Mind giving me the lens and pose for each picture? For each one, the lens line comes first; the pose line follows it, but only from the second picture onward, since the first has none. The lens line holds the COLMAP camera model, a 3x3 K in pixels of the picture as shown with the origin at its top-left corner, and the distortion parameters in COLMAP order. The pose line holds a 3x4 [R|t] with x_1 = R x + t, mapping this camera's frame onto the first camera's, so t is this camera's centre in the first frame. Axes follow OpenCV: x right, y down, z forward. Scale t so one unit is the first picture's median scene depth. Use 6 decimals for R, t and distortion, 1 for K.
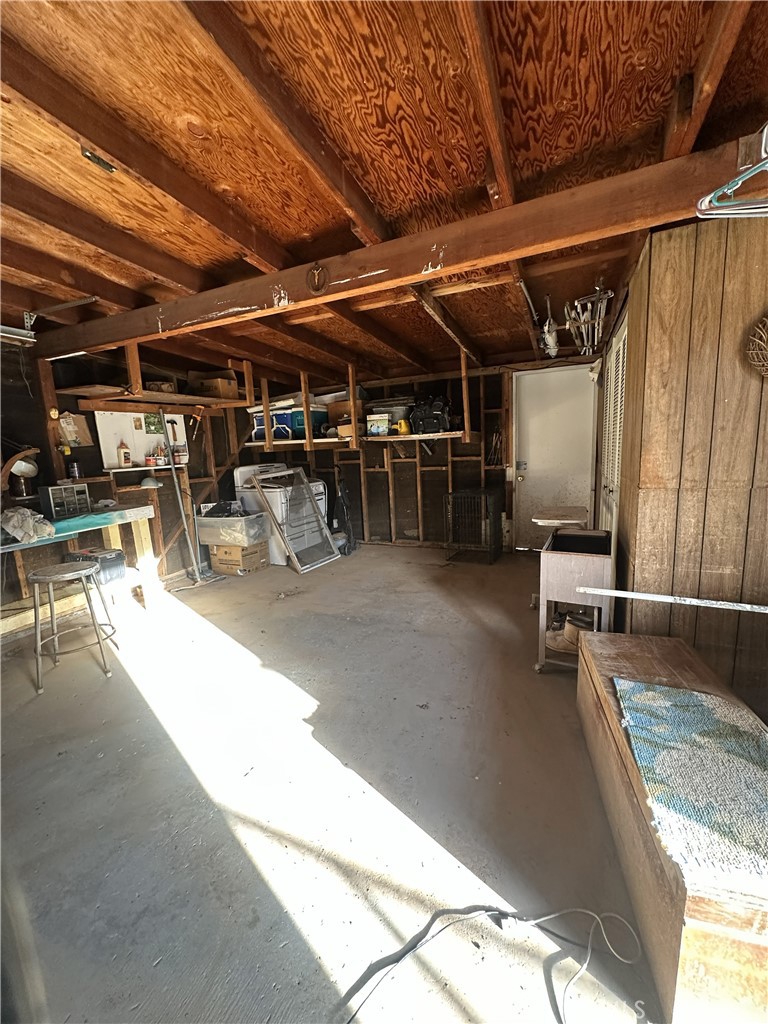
lens RADIAL K [[395.8, 0, 377.2], [0, 395.8, 512.2], [0, 0, 1]] dist [-0.002592, -0.000134]
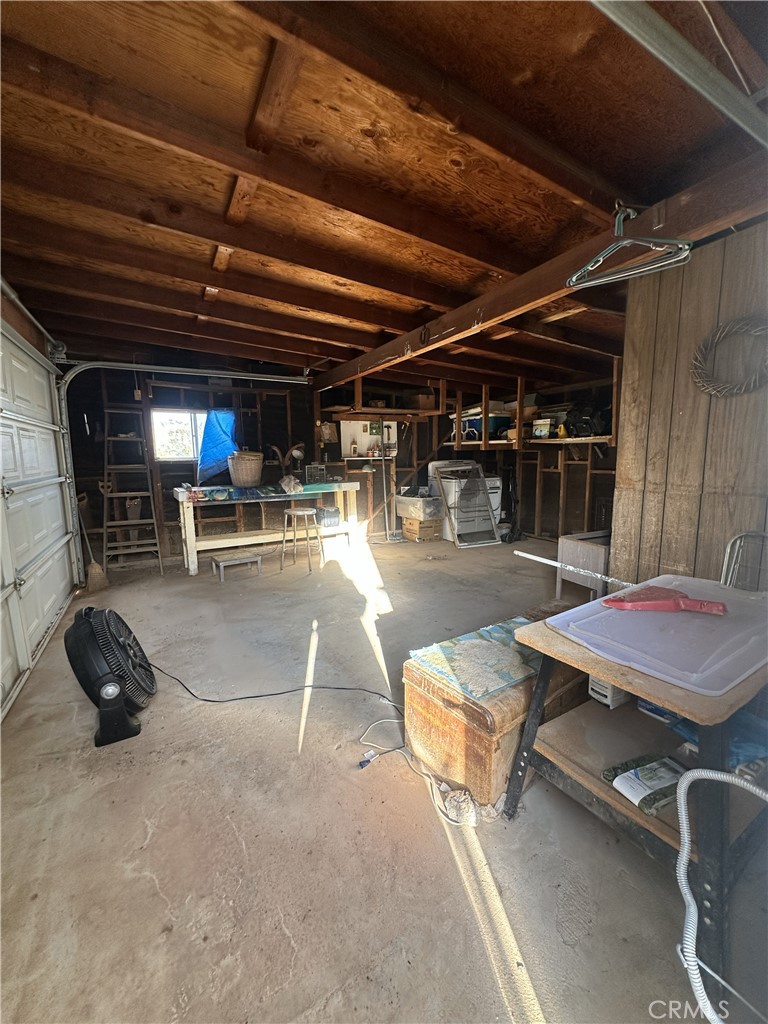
lens RADIAL K [[395.8, 0, 393.2], [0, 395.8, 510.3], [0, 0, 1]] dist [-0.002592, -0.000134]
pose [[0.812610, 0.117858, -0.570766, 0.425729], [-0.120520, 0.992153, 0.033283, 0.024676], [0.570210, 0.041743, 0.820438, -0.177878]]
